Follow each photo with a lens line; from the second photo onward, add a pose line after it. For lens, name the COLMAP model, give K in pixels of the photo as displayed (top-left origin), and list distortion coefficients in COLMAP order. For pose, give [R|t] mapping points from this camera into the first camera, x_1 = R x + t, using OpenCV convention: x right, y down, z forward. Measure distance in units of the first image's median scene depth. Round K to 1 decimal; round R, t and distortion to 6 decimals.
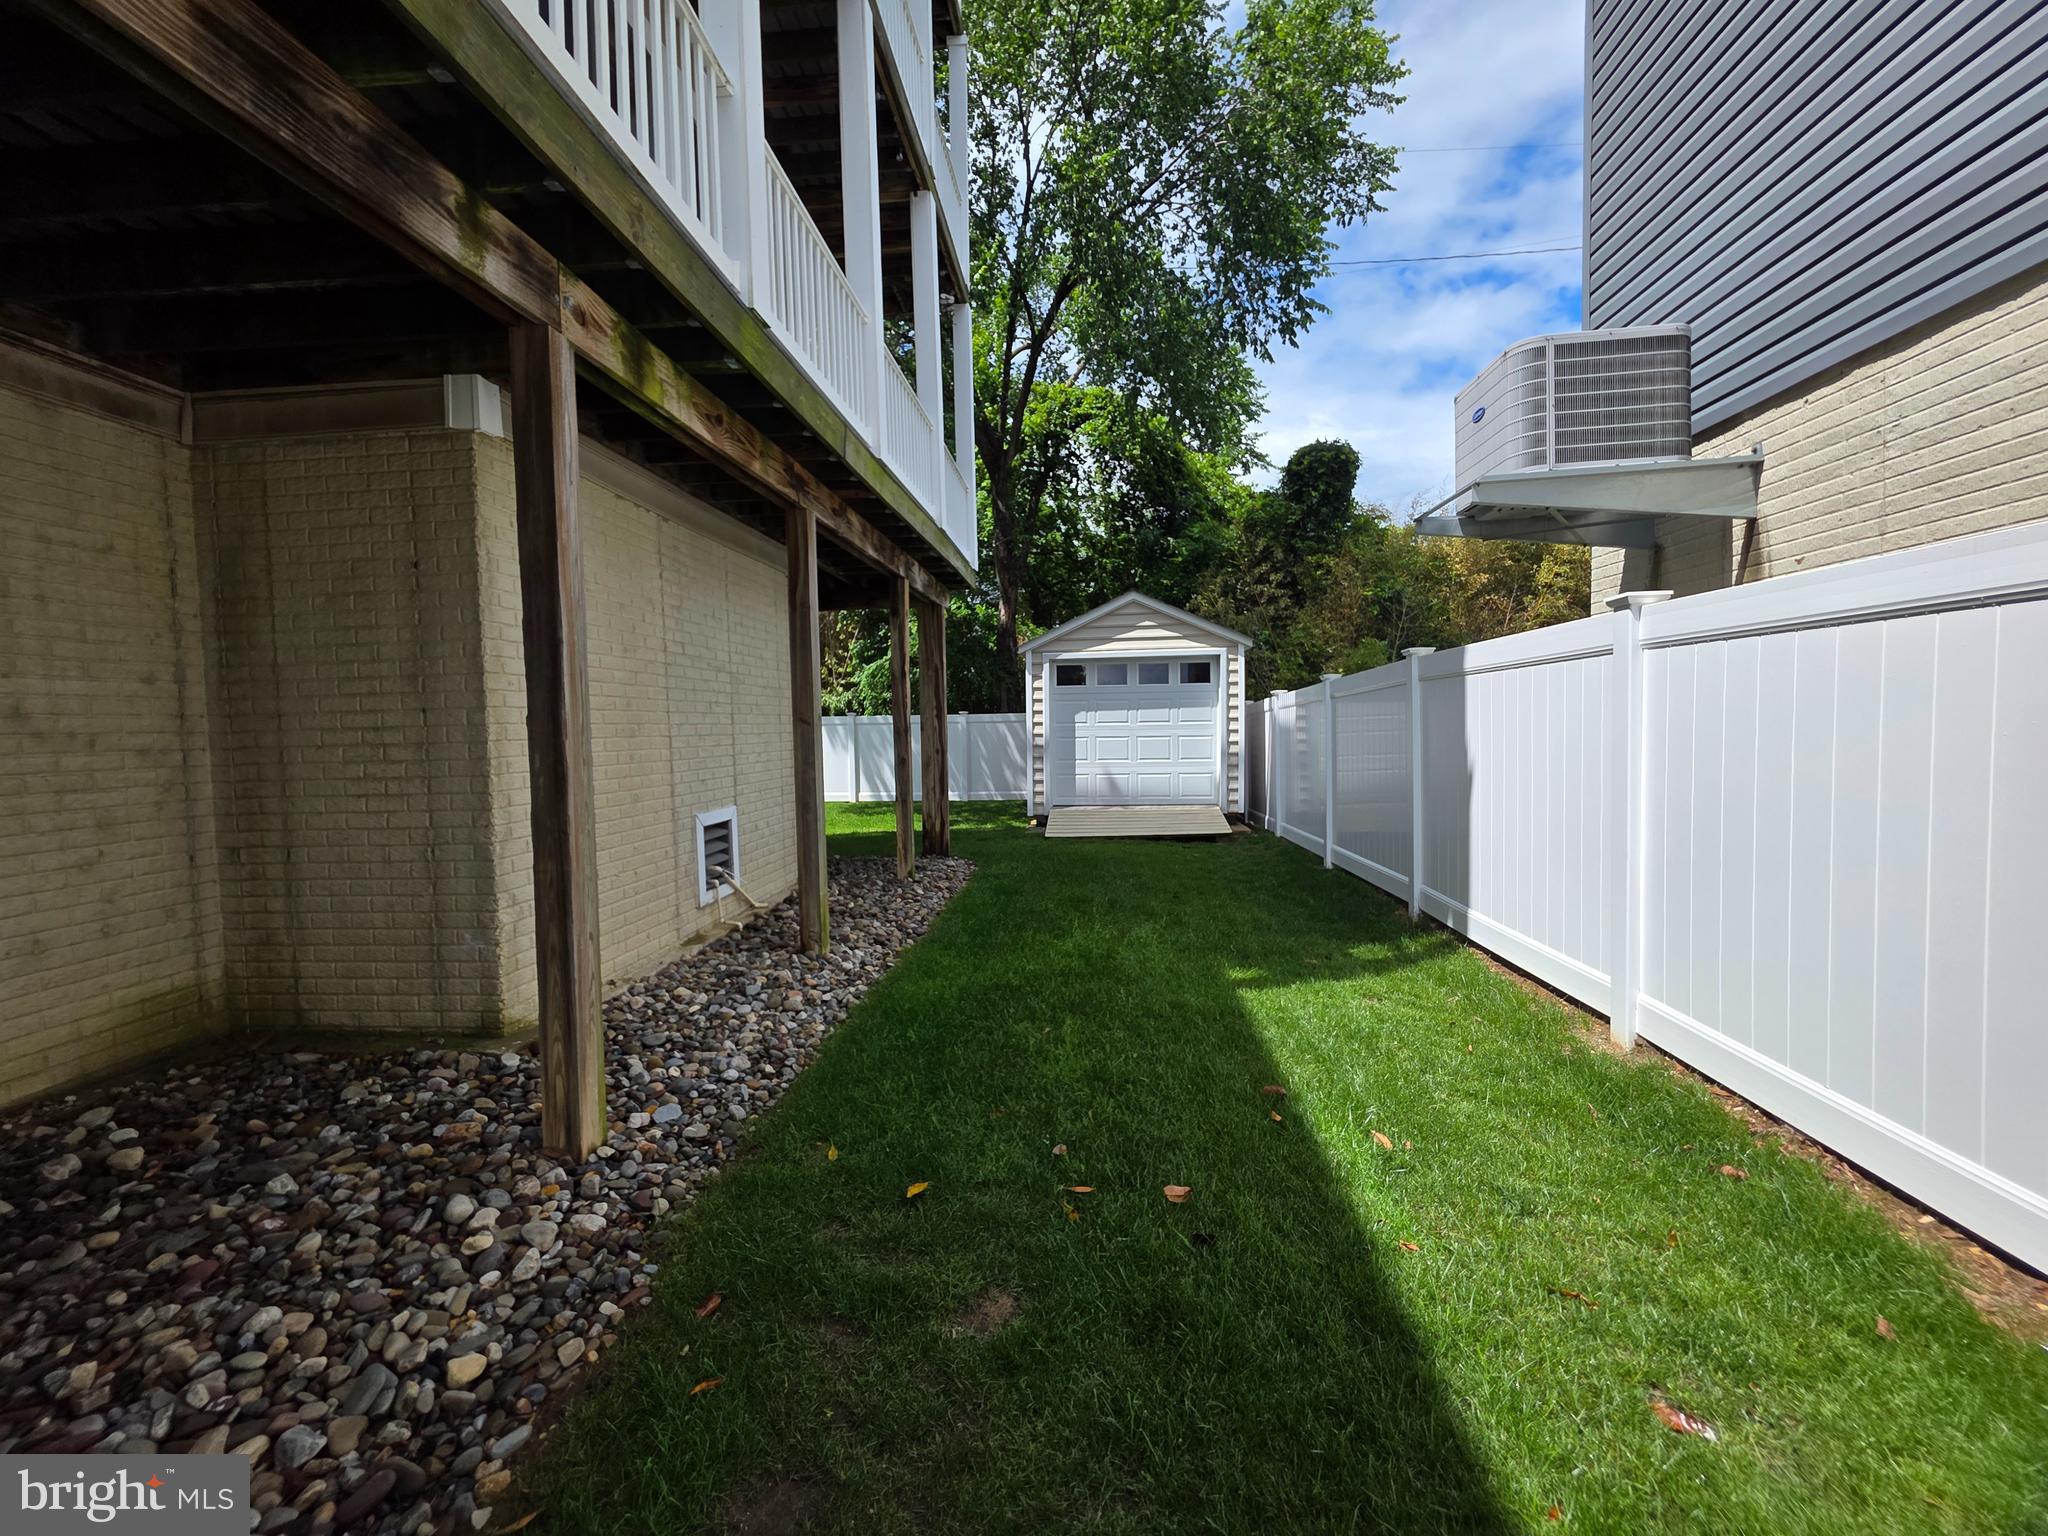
lens RADIAL K [[816.0, 0, 1023.5], [0, 816.0, 760.1], [0, 0, 1]] dist [0.003926, 0.000128]
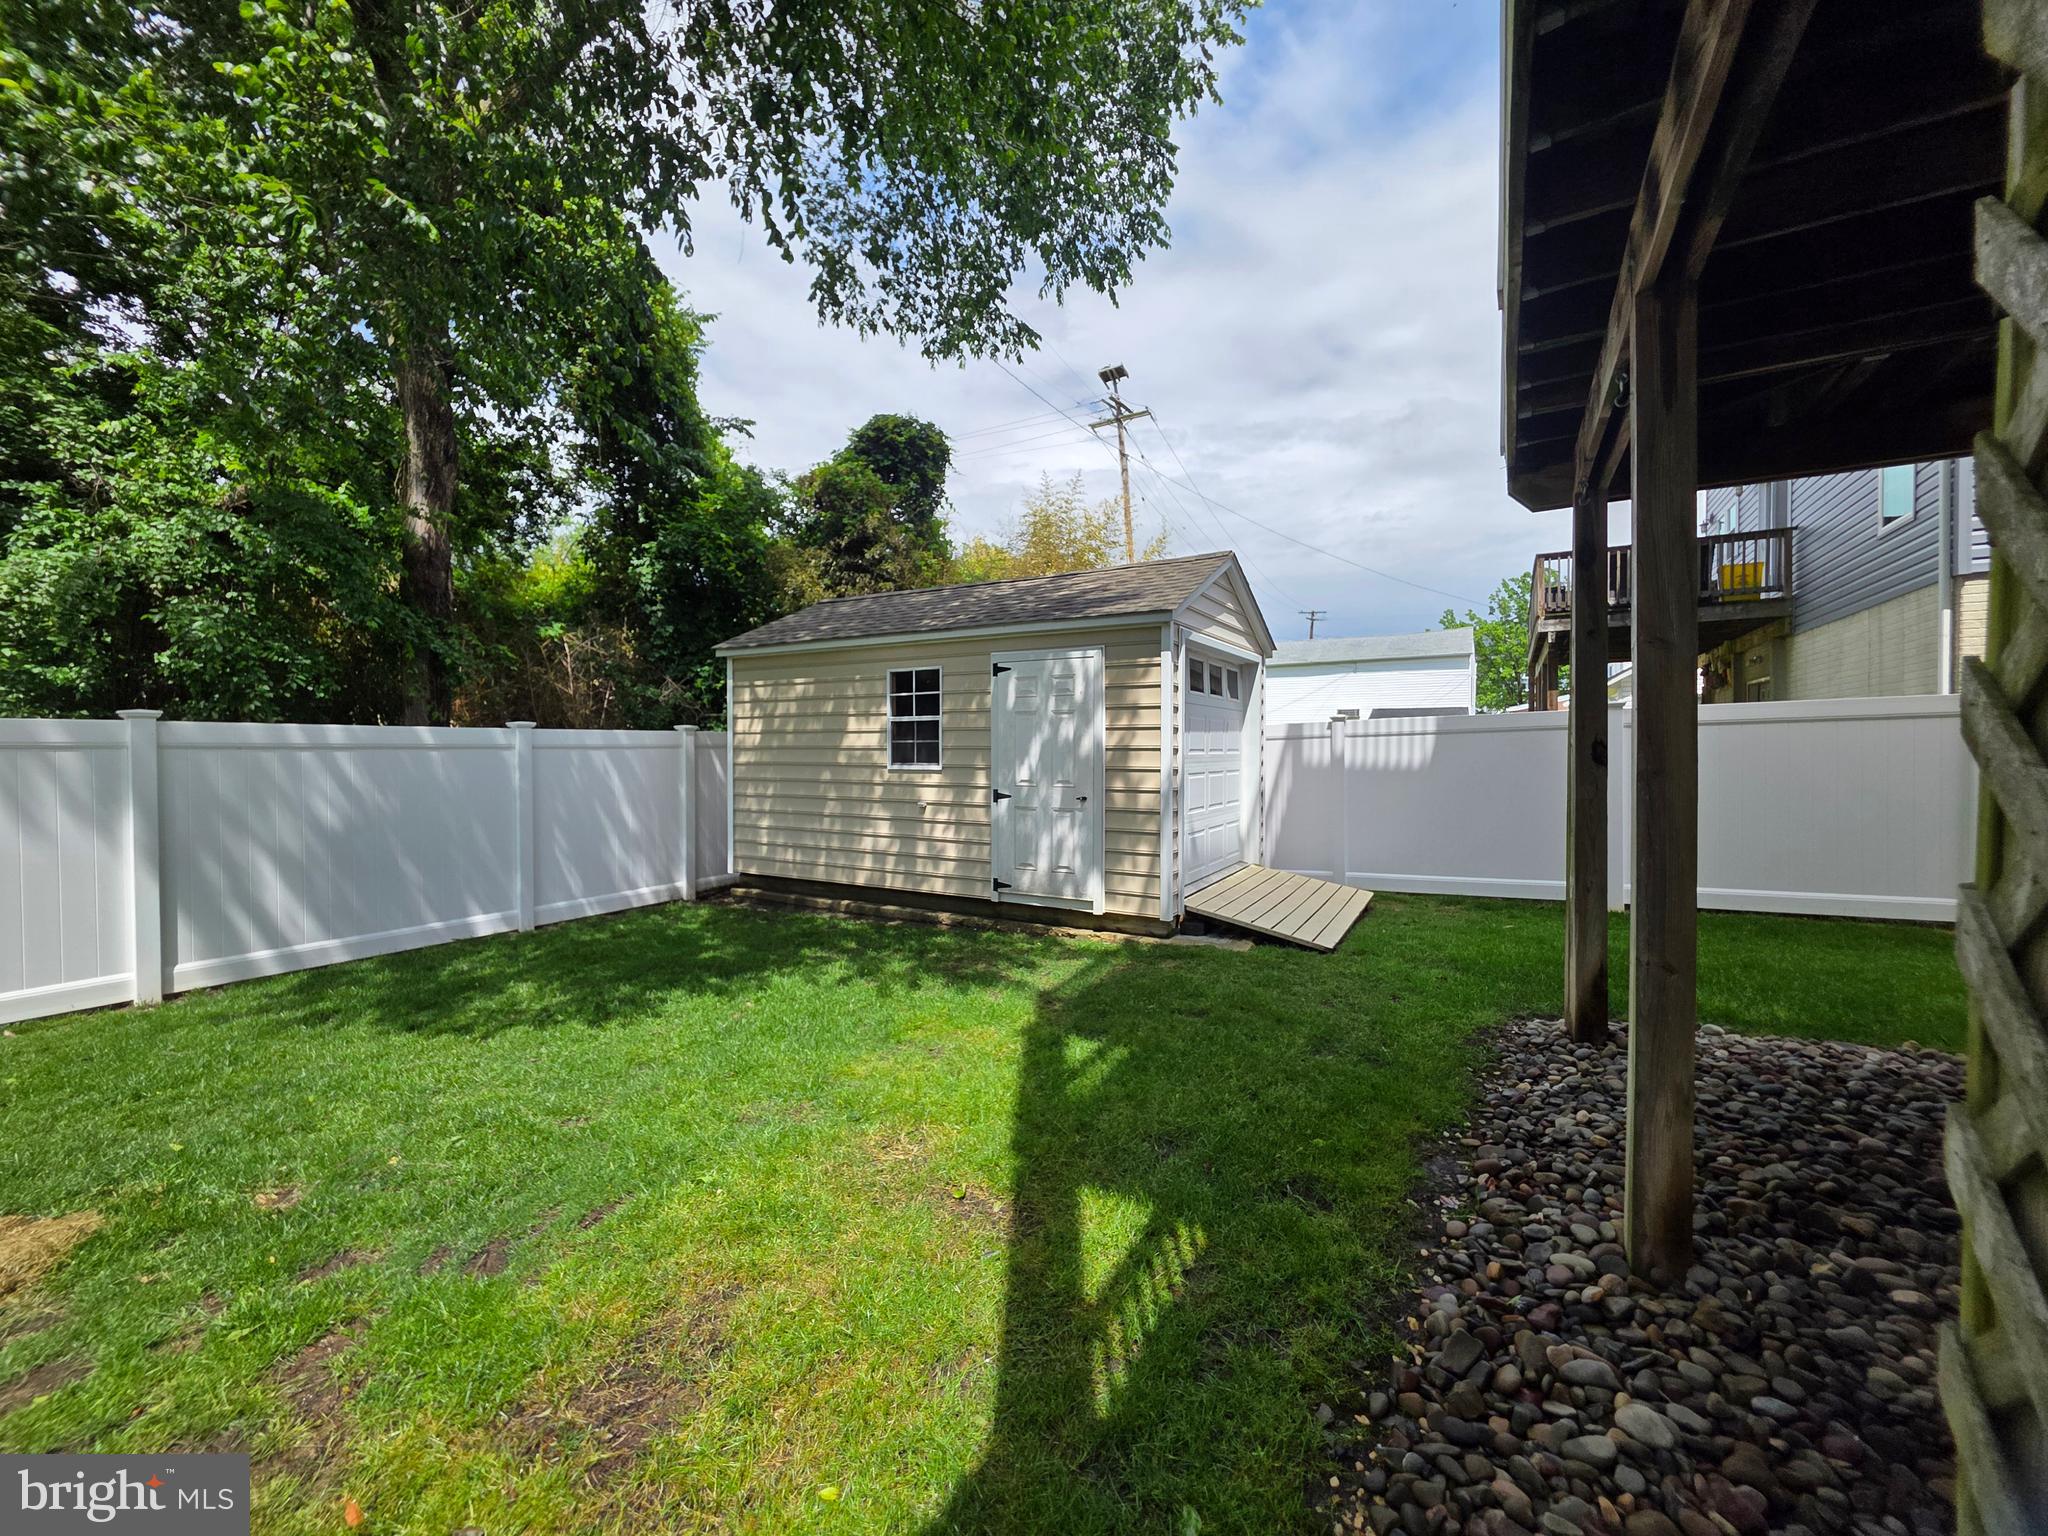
lens RADIAL K [[816.0, 0, 1024.2], [0, 816.0, 766.1], [0, 0, 1]] dist [0.003926, 0.000128]
pose [[0.400195, -0.000676, 0.916430, -0.360310], [0.043871, 0.998867, -0.018421, -0.015877], [-0.915379, 0.047577, 0.399772, 0.581561]]
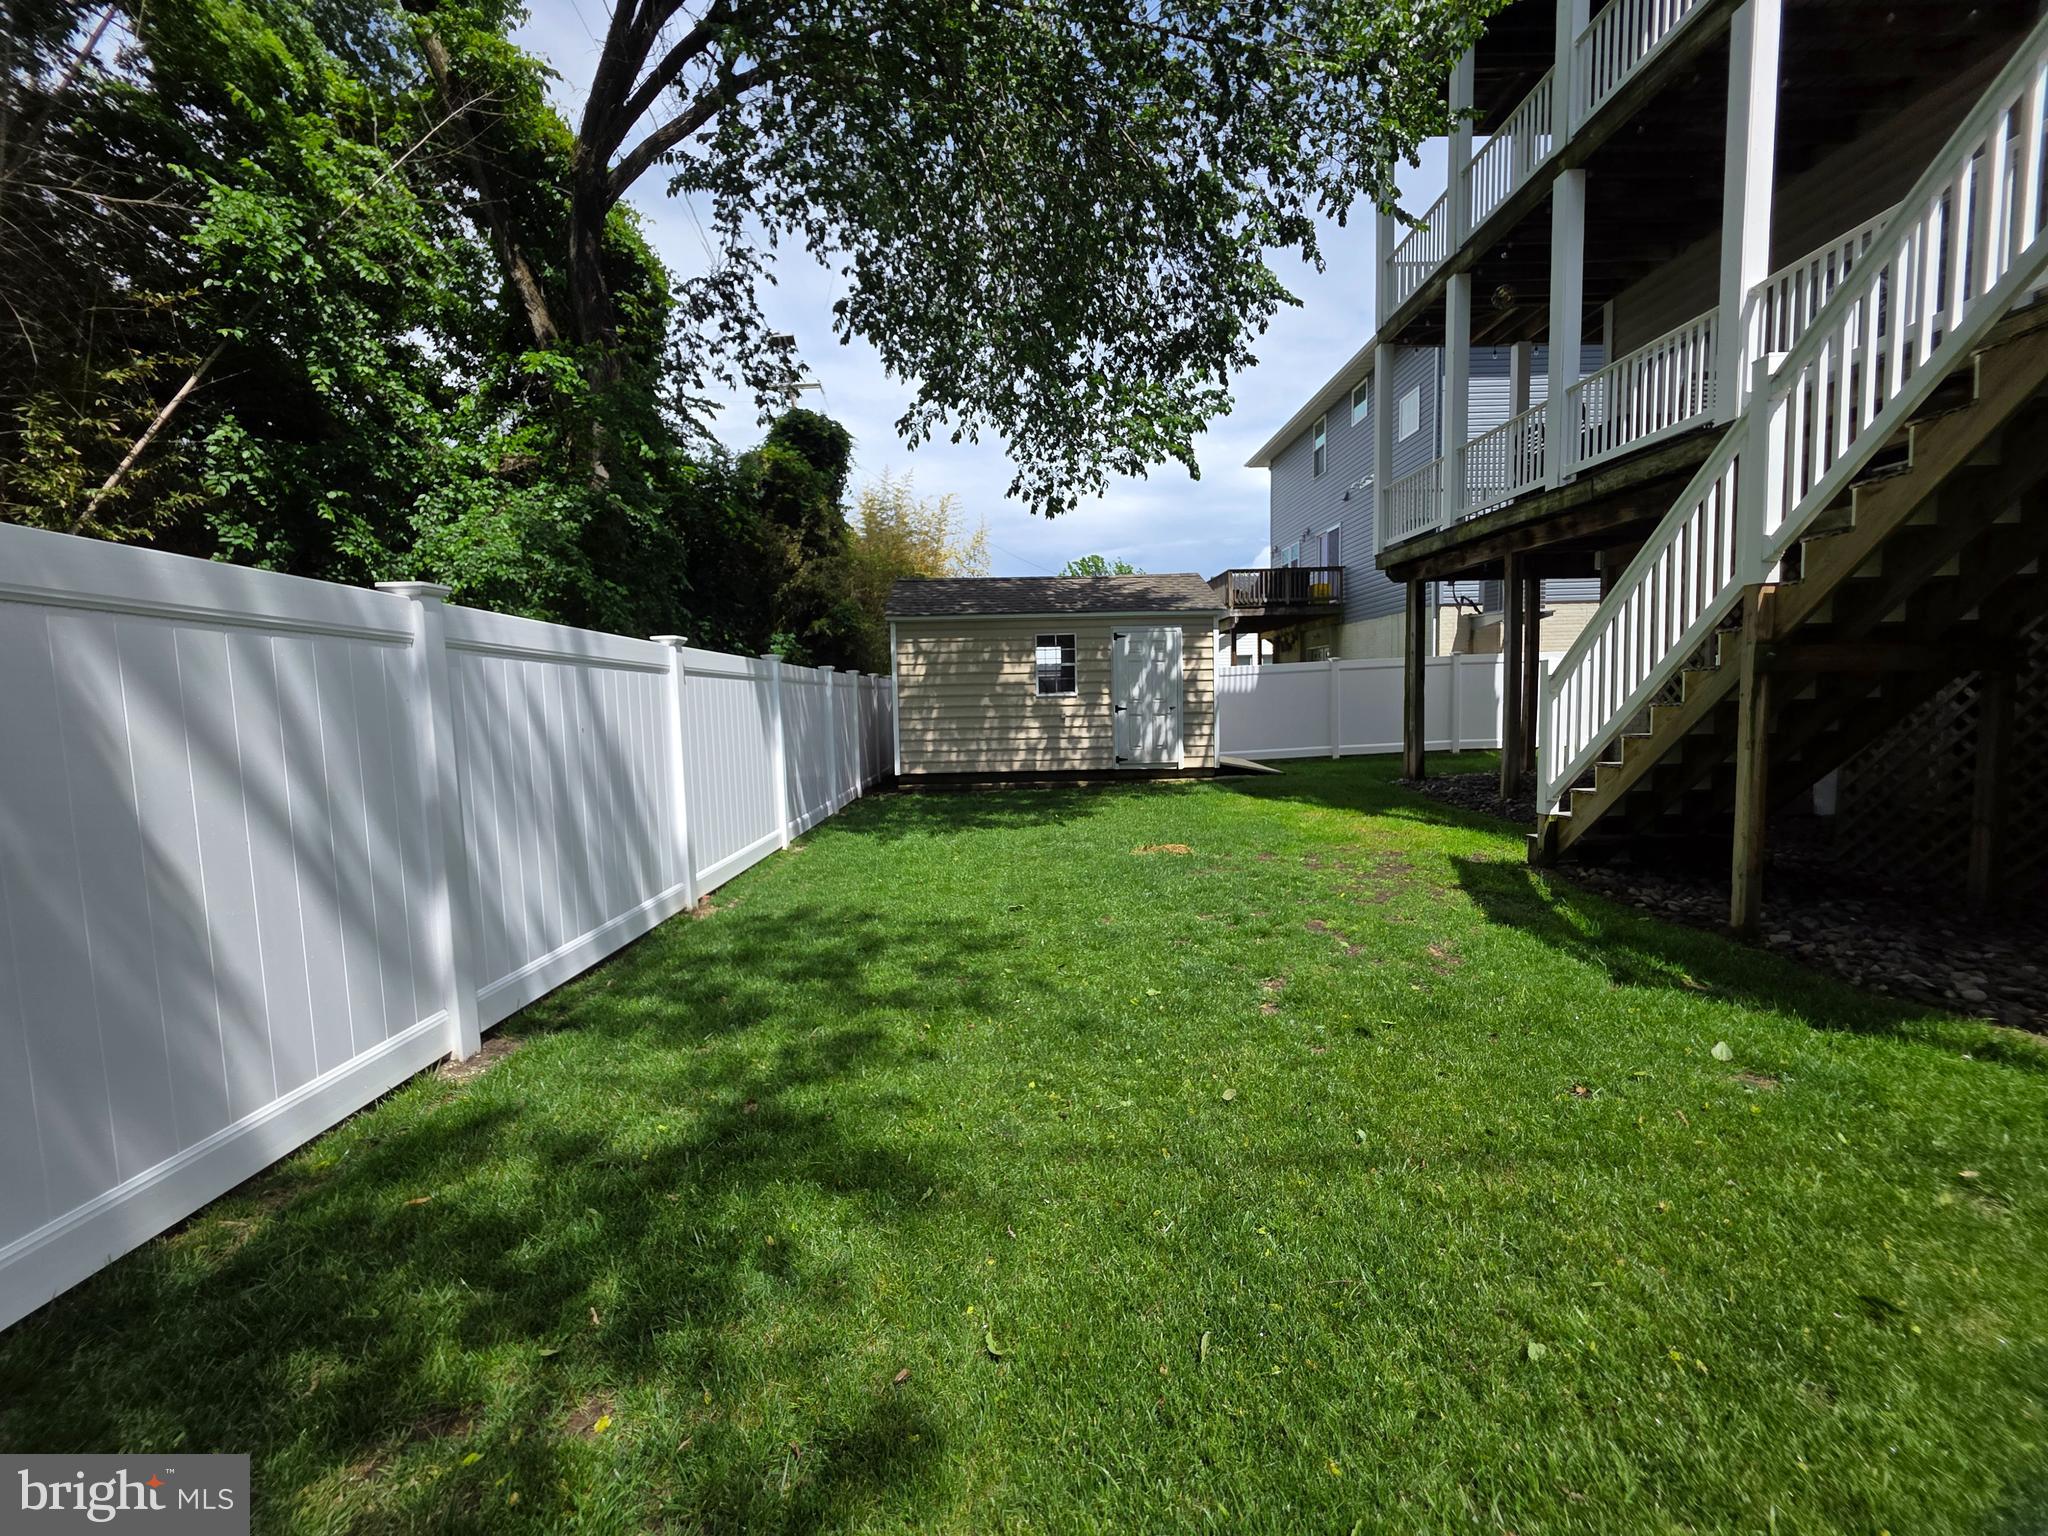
lens RADIAL K [[816.0, 0, 1031.4], [0, 816.0, 770.5], [0, 0, 1]] dist [0.003926, 0.000128]
pose [[-0.129478, -0.057392, 0.989920, -0.651088], [0.079839, 0.994479, 0.068099, -0.010741], [-0.988363, 0.087852, -0.124181, 0.884283]]
